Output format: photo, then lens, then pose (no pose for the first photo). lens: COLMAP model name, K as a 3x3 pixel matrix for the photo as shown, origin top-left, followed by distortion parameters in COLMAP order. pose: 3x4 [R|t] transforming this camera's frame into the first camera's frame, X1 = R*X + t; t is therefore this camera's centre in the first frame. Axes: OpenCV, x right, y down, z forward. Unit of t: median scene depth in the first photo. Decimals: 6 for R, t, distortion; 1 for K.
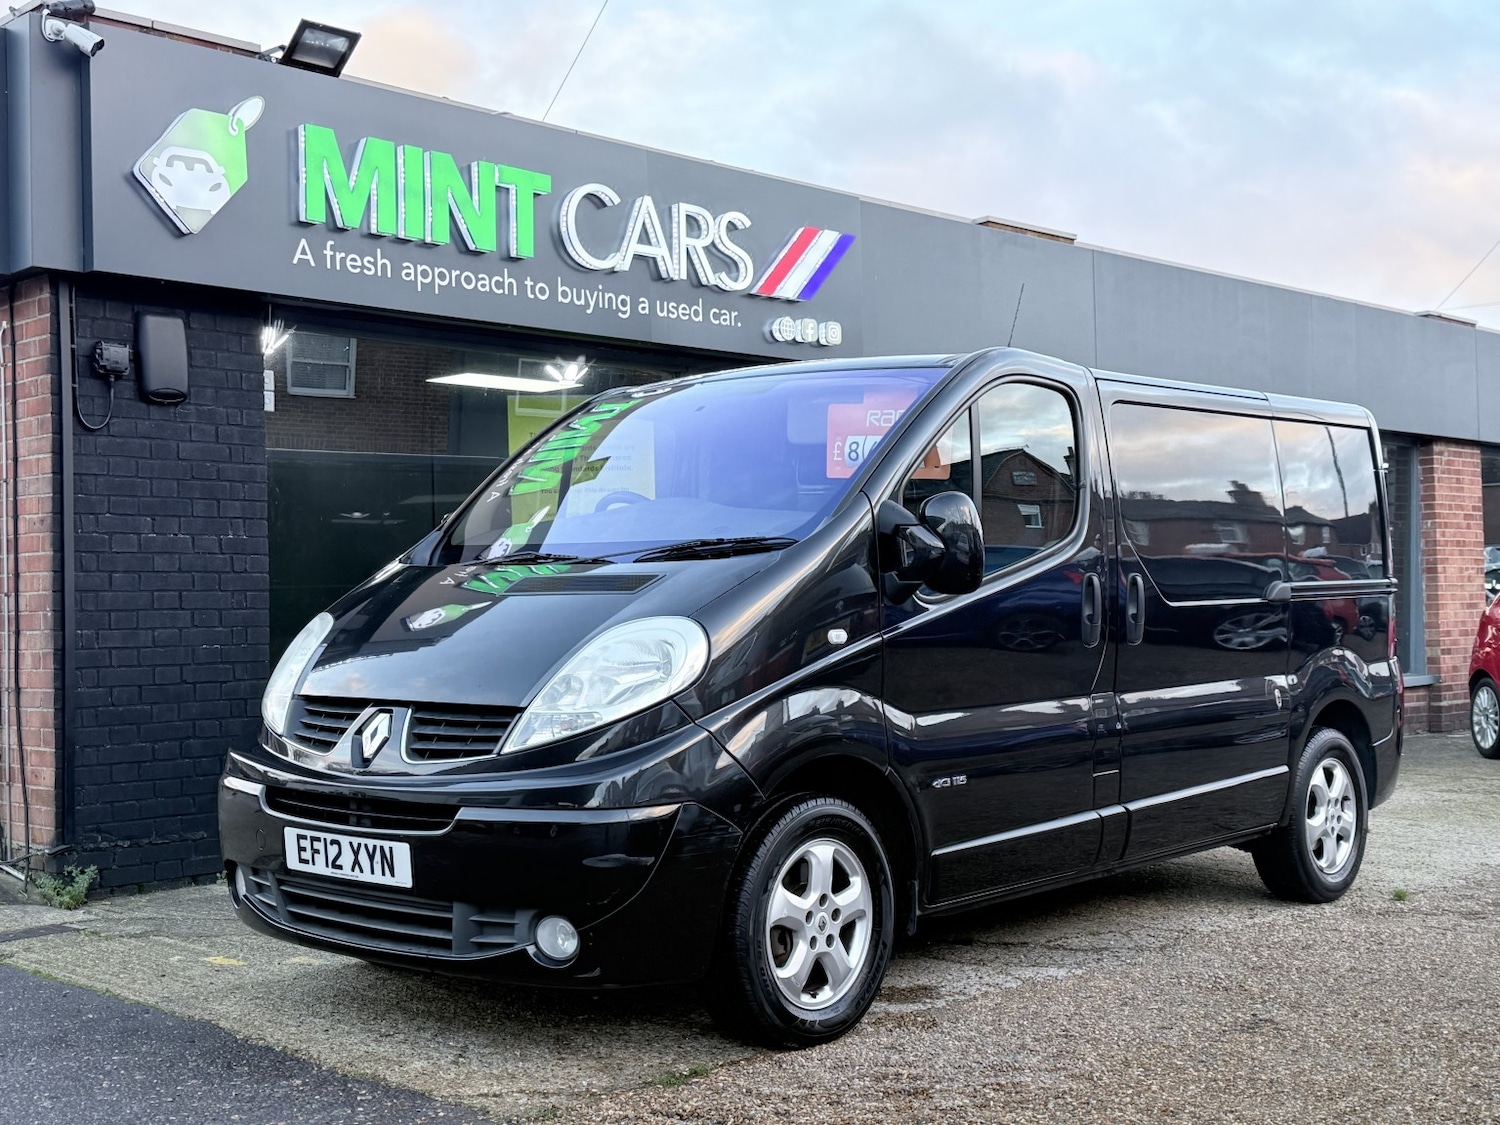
lens RADIAL K [[1834.4, 0, 750.0], [0, 1834.4, 562.5], [0, 0, 1]] dist [0.180683, -0.348886]
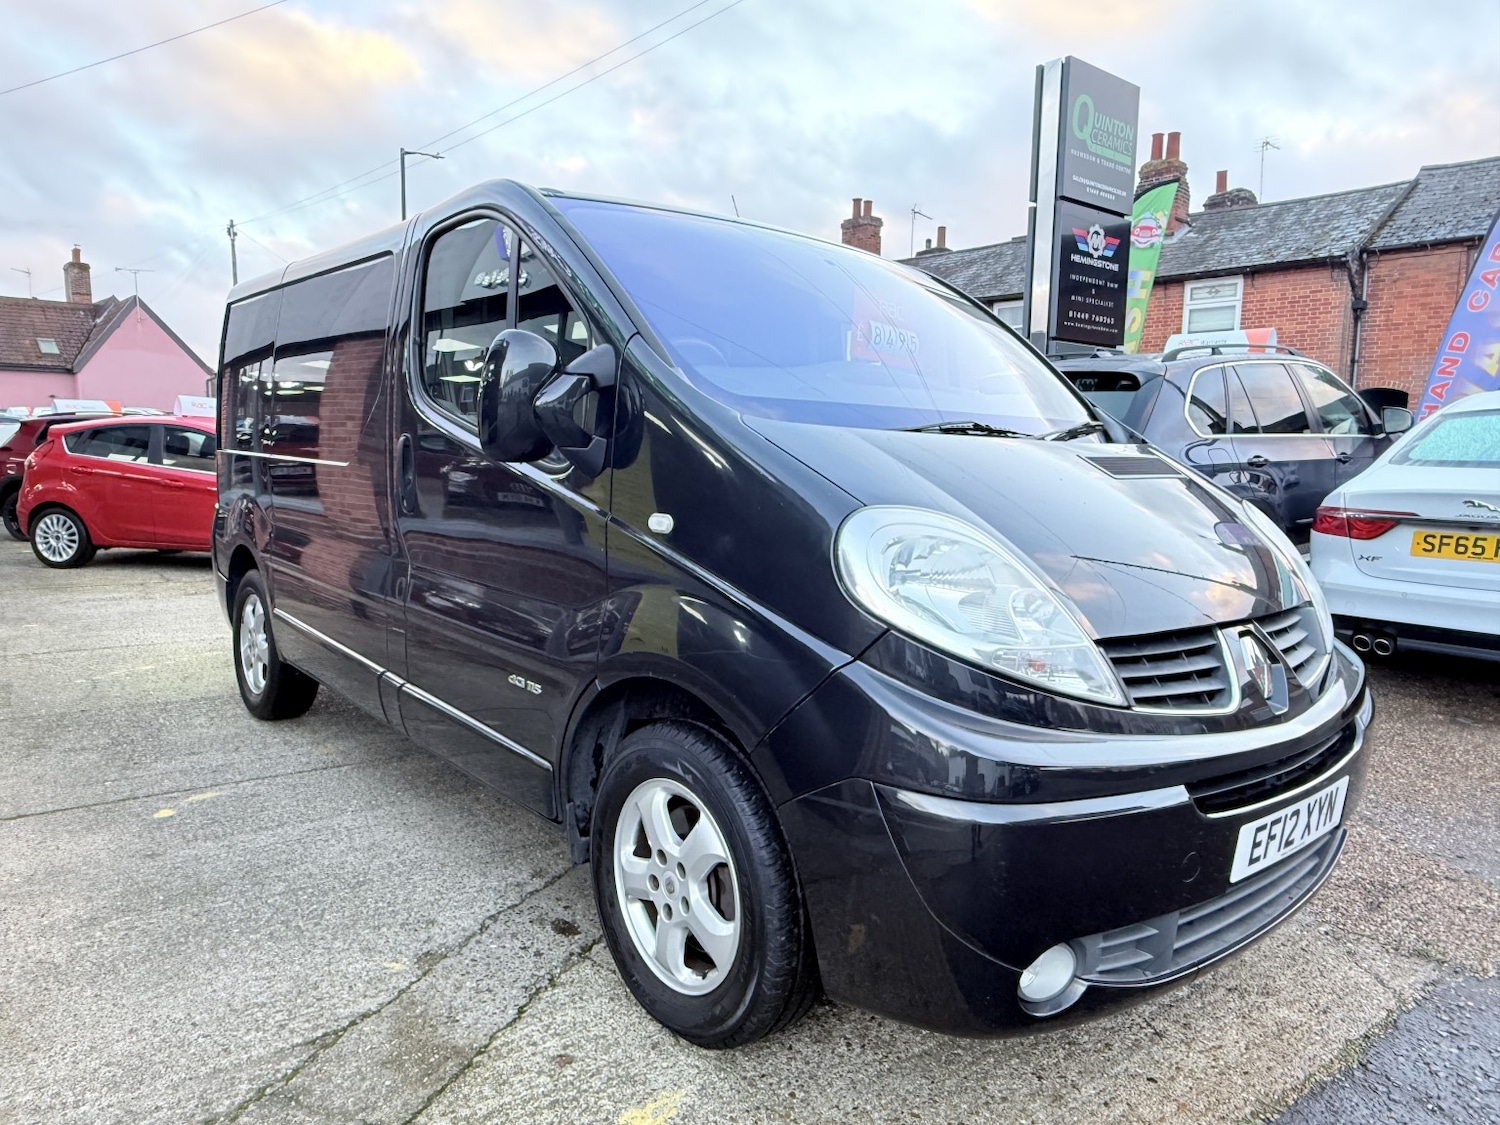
lens RADIAL K [[1003.1, 0, 743.6], [0, 1003.1, 561.2], [0, 0, 1]] dist [0.003843, -0.001285]
pose [[0.149036, -0.095583, 0.984201, -0.539372], [-0.041966, 0.993809, 0.102871, 0.013466], [-0.987941, -0.056635, 0.144102, 0.970545]]
